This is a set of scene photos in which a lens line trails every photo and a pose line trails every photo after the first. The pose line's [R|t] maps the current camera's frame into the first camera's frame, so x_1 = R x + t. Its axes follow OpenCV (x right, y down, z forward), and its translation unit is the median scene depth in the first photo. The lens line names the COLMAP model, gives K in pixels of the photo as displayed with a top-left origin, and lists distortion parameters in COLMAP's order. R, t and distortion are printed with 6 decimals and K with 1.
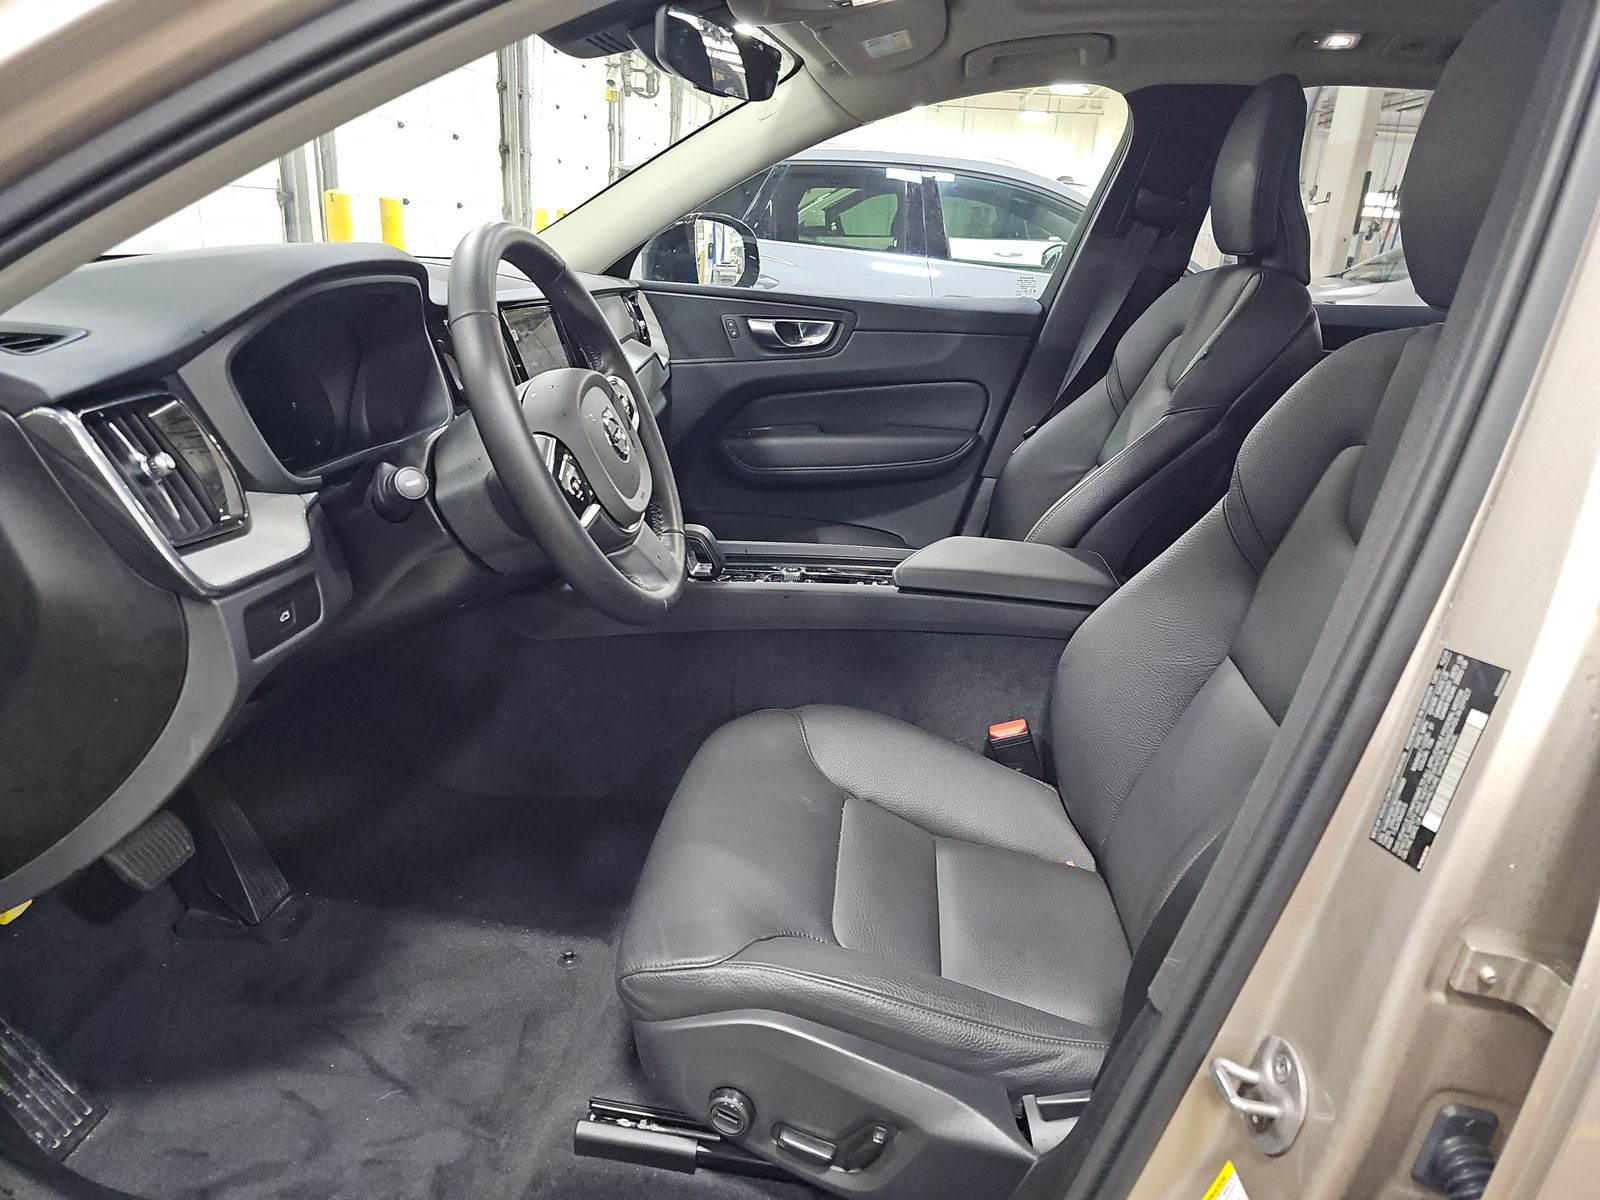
lens RADIAL K [[1083.8, 0, 800.0], [0, 1083.8, 600.0], [0, 0, 1]] dist [0.021520, -0.003538]
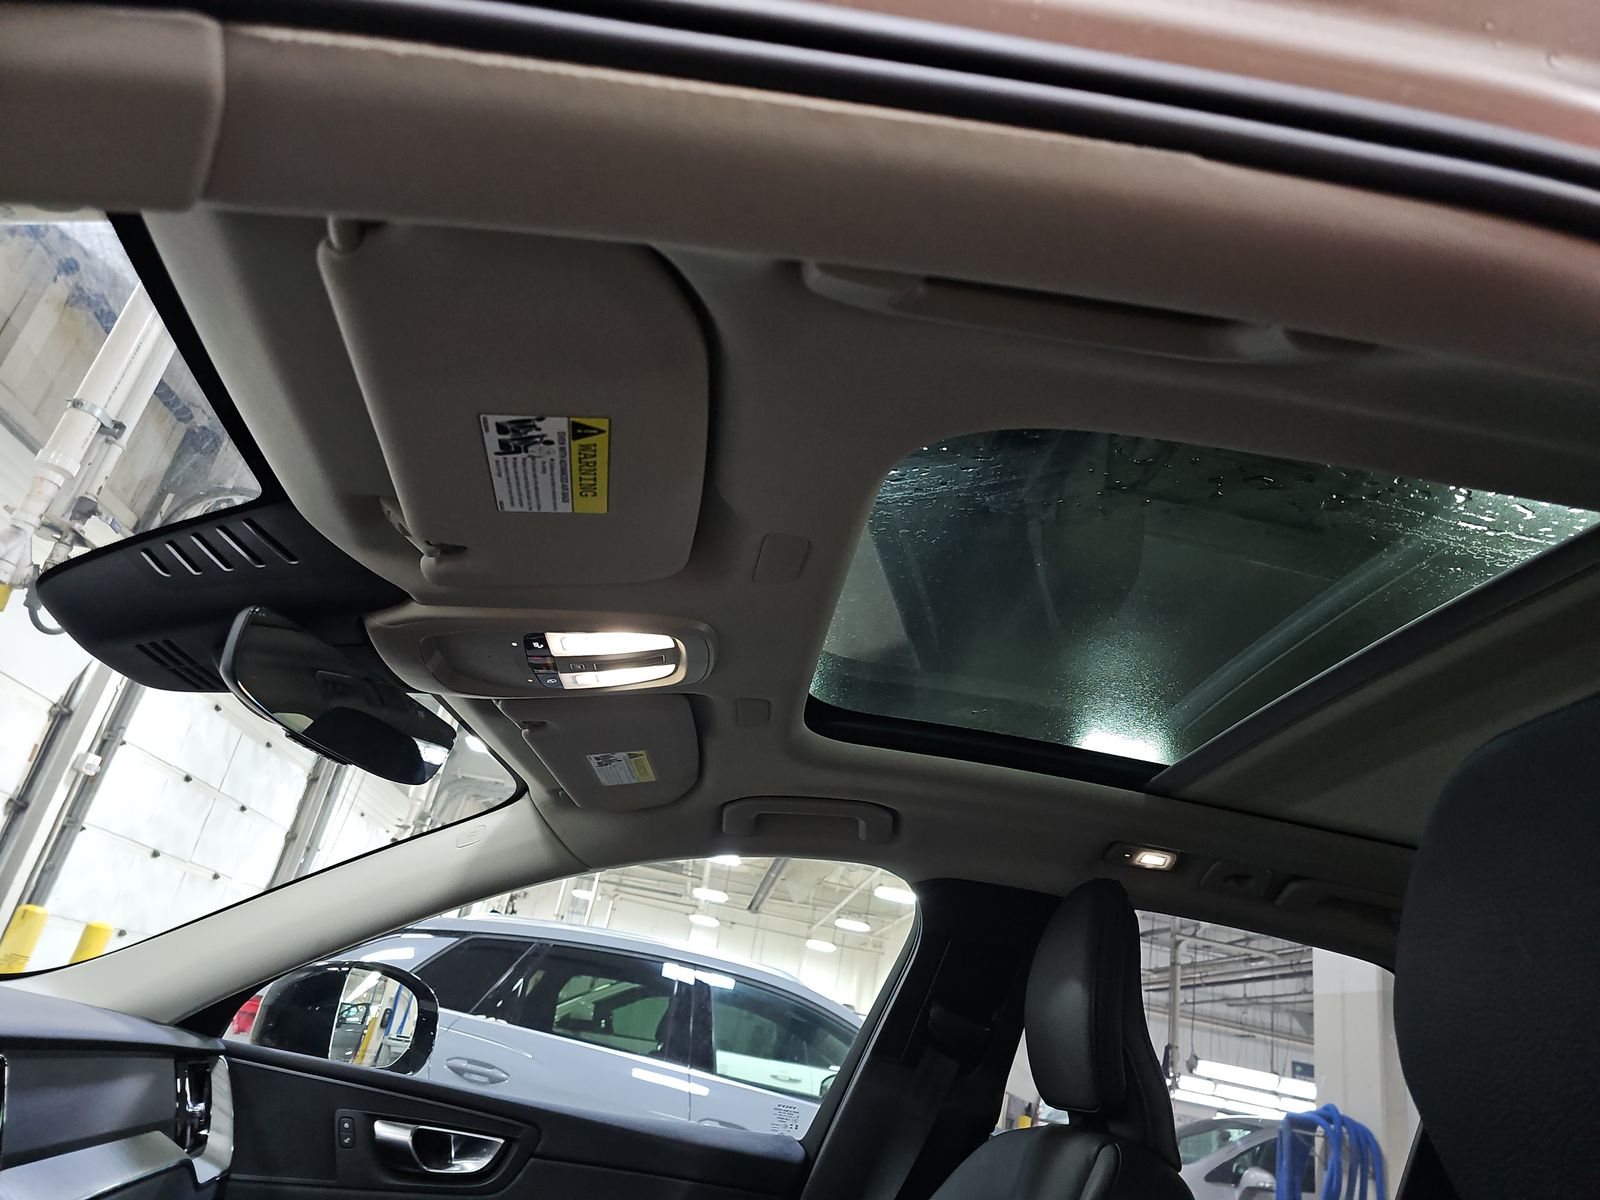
lens RADIAL K [[1083.8, 0, 800.0], [0, 1083.8, 600.0], [0, 0, 1]] dist [0.021520, -0.003538]
pose [[0.975215, 0.182698, 0.124810, 0.060182], [-0.056447, 0.750850, -0.658056, -0.065704], [-0.213939, 0.634701, 0.742553, 0.221042]]
